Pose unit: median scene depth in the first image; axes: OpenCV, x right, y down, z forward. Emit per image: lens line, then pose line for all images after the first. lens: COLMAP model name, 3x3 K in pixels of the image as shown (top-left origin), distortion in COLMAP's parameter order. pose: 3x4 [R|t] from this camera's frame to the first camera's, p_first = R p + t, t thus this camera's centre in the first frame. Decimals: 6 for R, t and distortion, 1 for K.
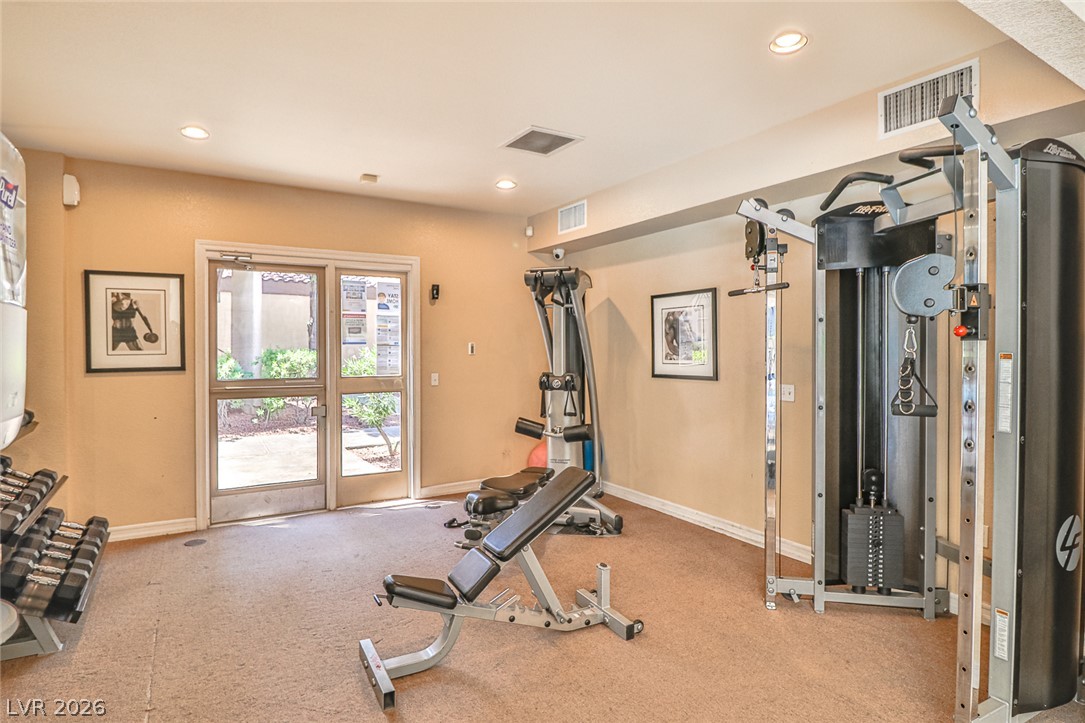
lens RADIAL K [[586.6, 0, 541.5], [0, 586.6, 350.1], [0, 0, 1]] dist [-0.000127, -0.012309]
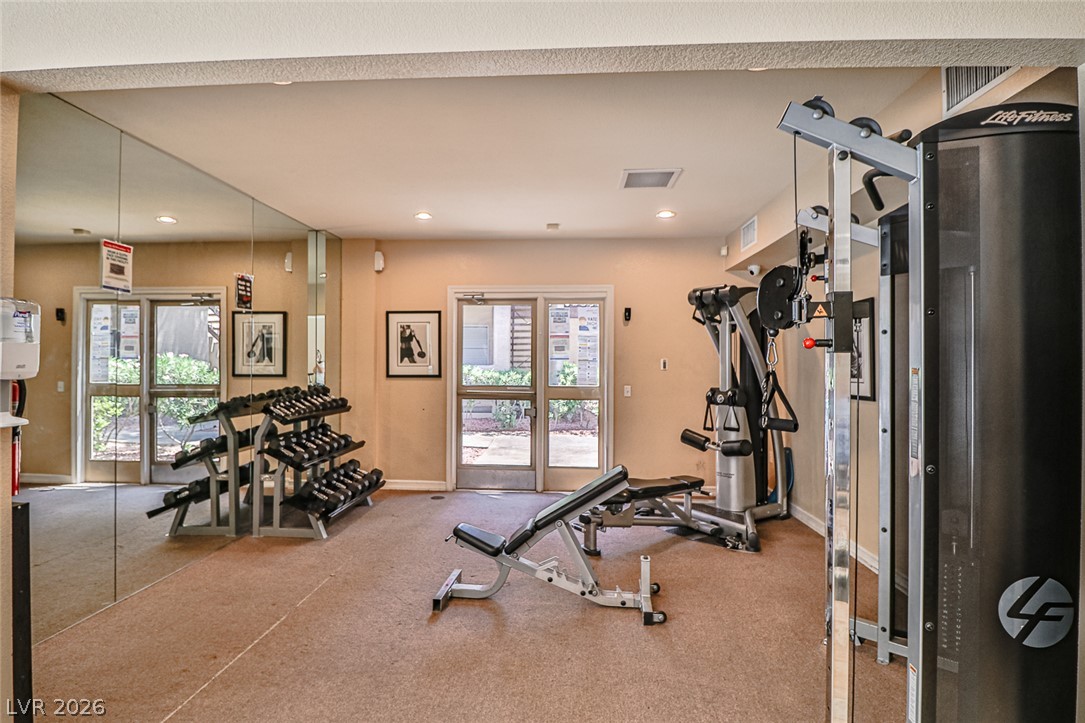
lens RADIAL K [[574.2, 0, 534.6], [0, 574.2, 354.0], [0, 0, 1]] dist [0.000696, -0.013001]
pose [[0.813984, -0.003241, -0.580878, 0.385659], [-0.010880, 0.999724, -0.020824, 0.003985], [0.580785, 0.023270, 0.813724, -0.011379]]
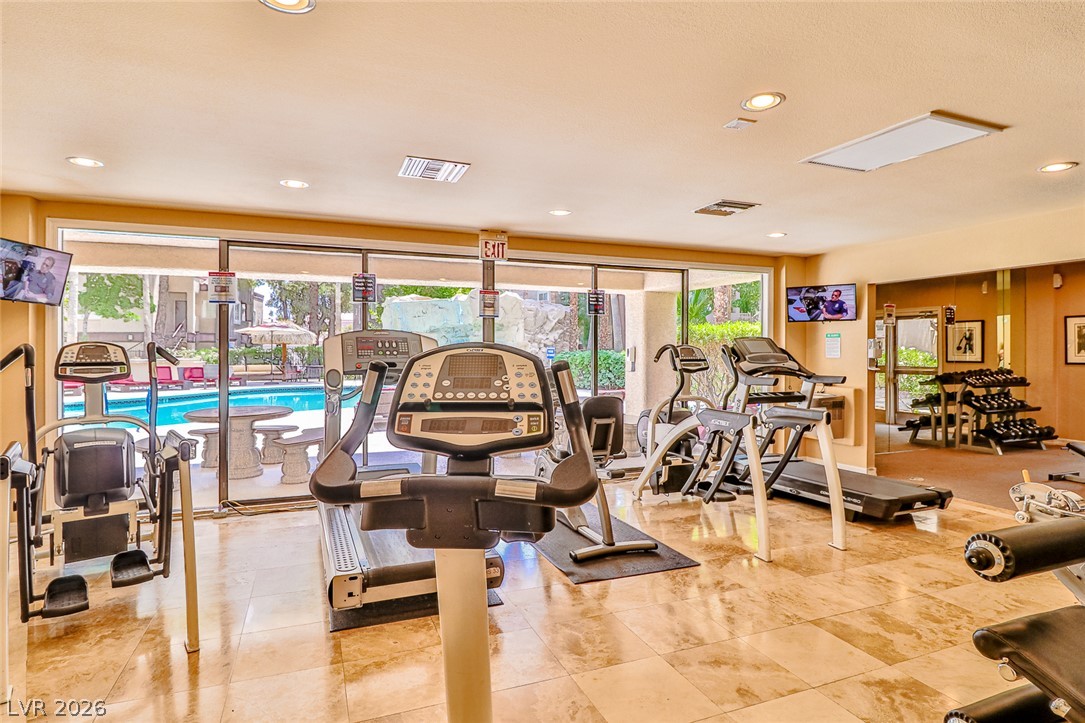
lens RADIAL K [[574.2, 0, 534.6], [0, 574.2, 354.0], [0, 0, 1]] dist [0.000696, -0.013001]
pose [[-0.170898, 0.007238, -0.985262, 1.439691], [-0.011003, 0.999897, 0.009254, 0.002696], [0.985227, 0.012423, -0.170801, -0.495861]]
